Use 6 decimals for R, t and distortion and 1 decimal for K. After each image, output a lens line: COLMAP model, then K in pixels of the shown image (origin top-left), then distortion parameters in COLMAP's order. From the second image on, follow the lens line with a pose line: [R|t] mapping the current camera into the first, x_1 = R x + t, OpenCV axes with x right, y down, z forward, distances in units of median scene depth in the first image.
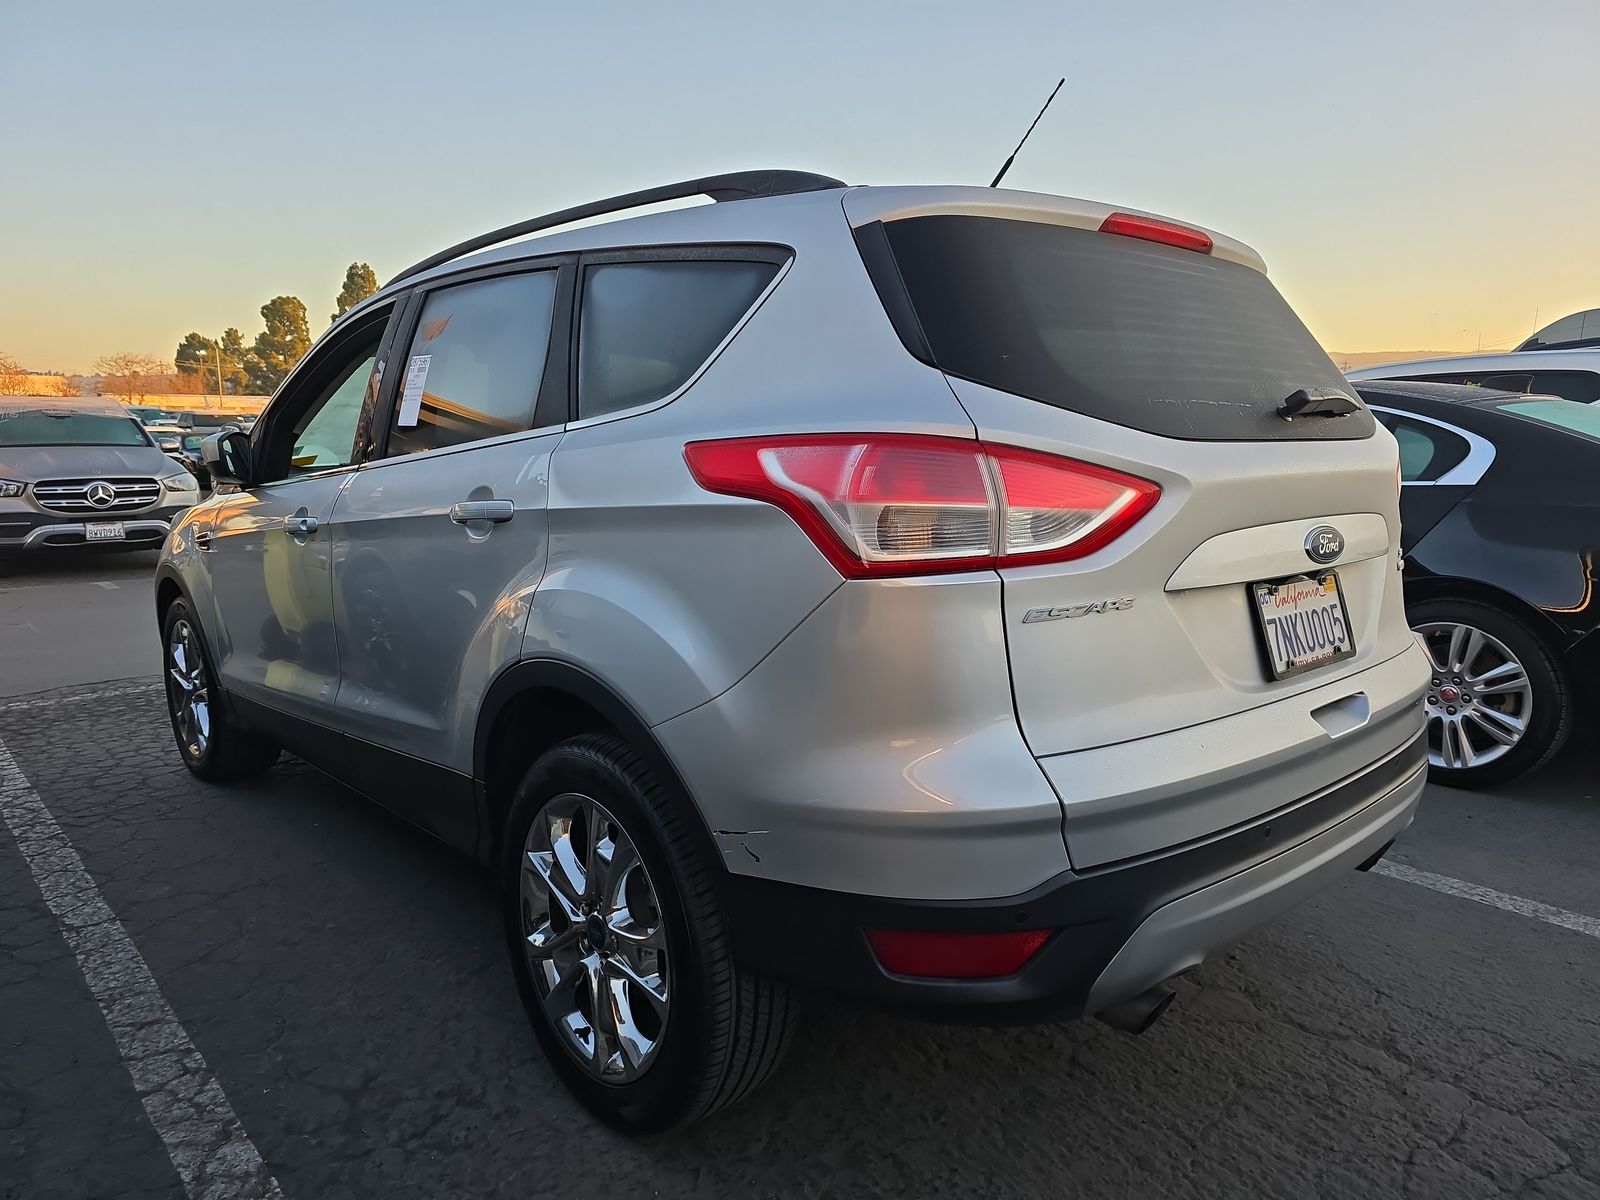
lens RADIAL K [[1080.7, 0, 800.3], [0, 1080.7, 623.7], [0, 0, 1]] dist [0.012486, -0.003696]
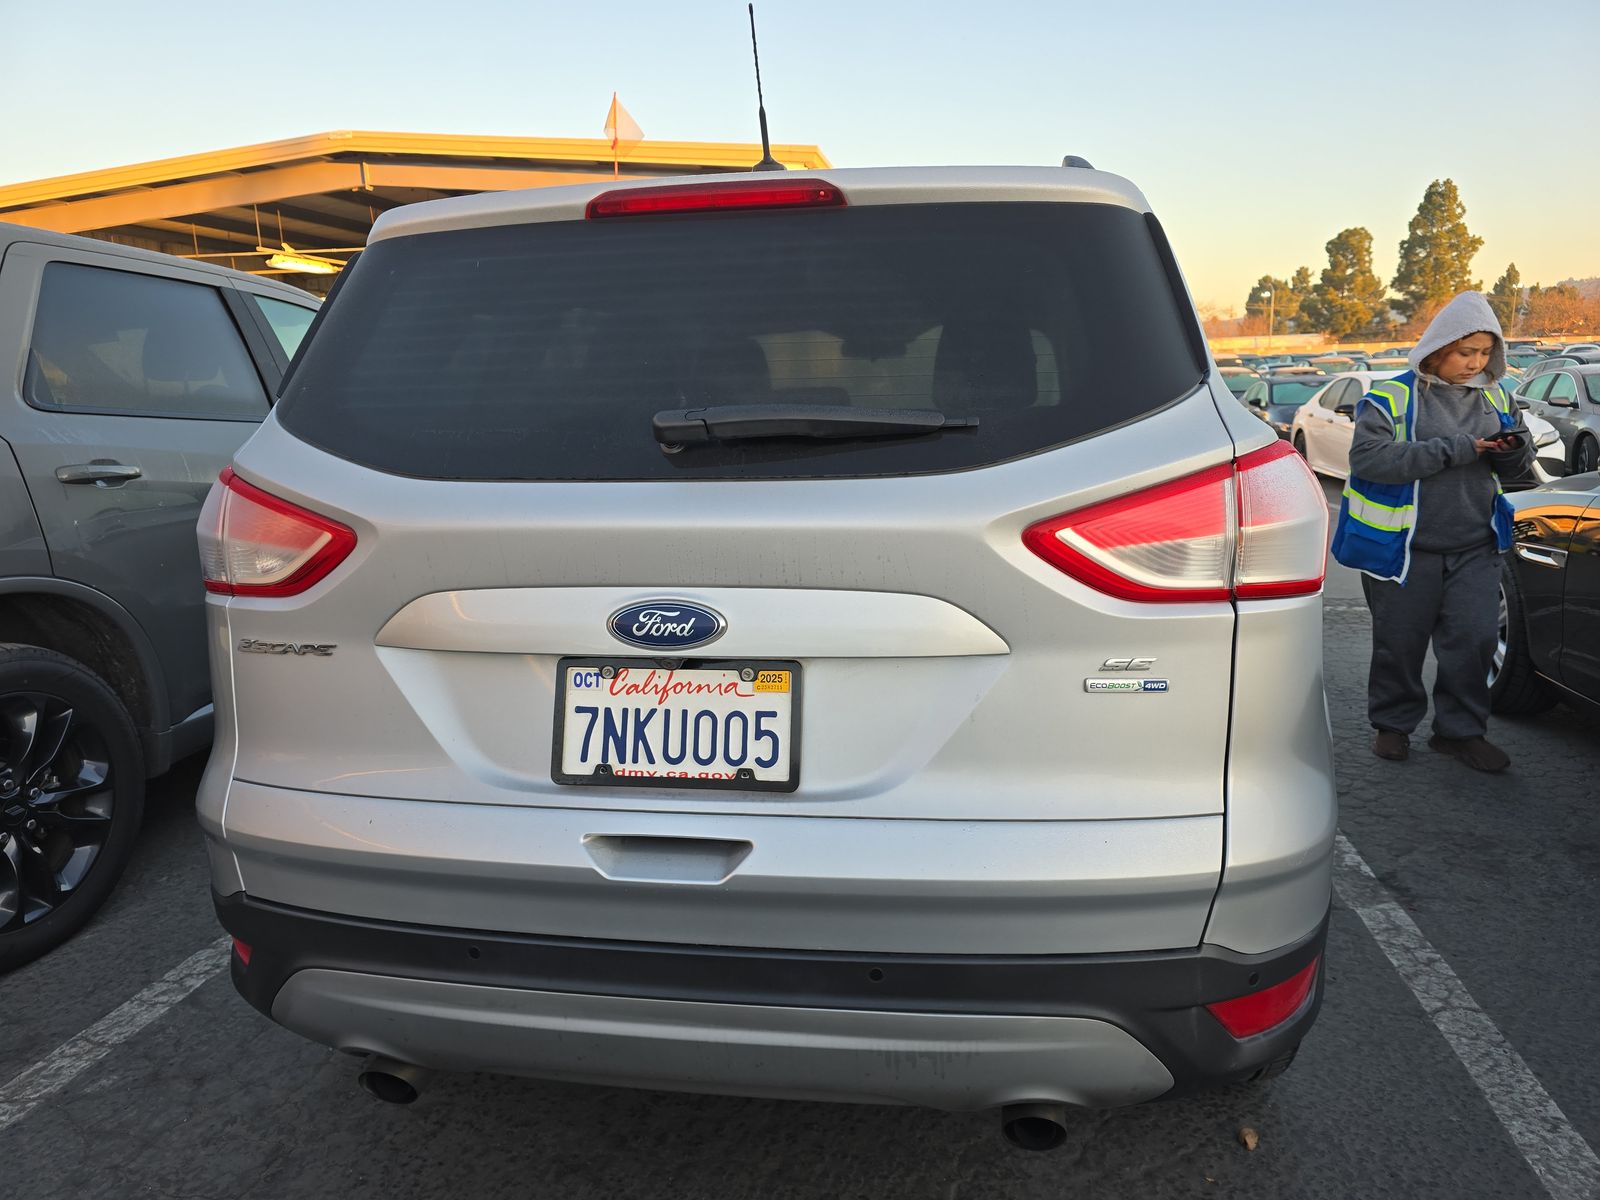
lens RADIAL K [[1063.5, 0, 807.9], [0, 1063.5, 621.2], [0, 0, 1]] dist [0.077356, -0.071034]
pose [[0.628736, 0.149455, -0.763121, 0.185697], [-0.107595, 0.988637, 0.104975, -0.027408], [0.770139, 0.016106, 0.637673, 0.103537]]
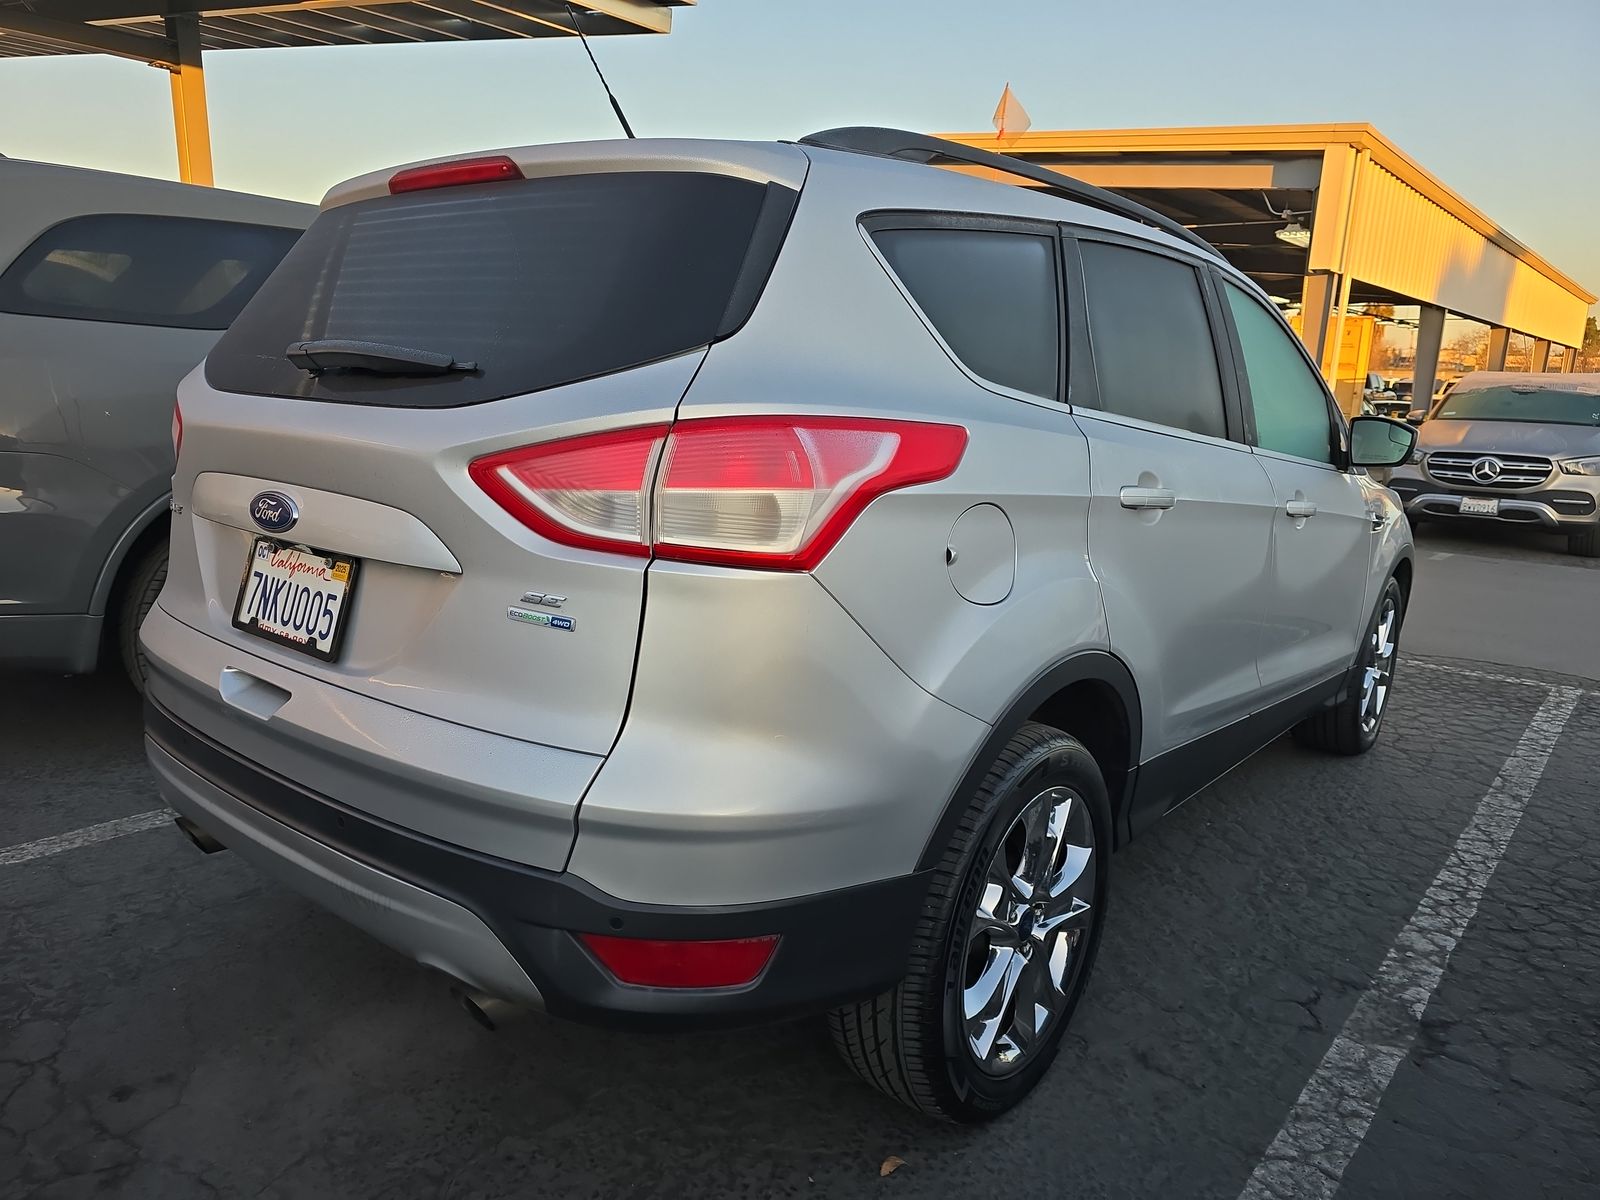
lens RADIAL K [[1063.5, 0, 807.9], [0, 1063.5, 621.2], [0, 0, 1]] dist [0.077356, -0.071034]
pose [[0.165125, 0.222482, -0.960852, 0.248775], [-0.206739, 0.960389, 0.186846, -0.042437], [0.964361, 0.167793, 0.204580, 0.214688]]
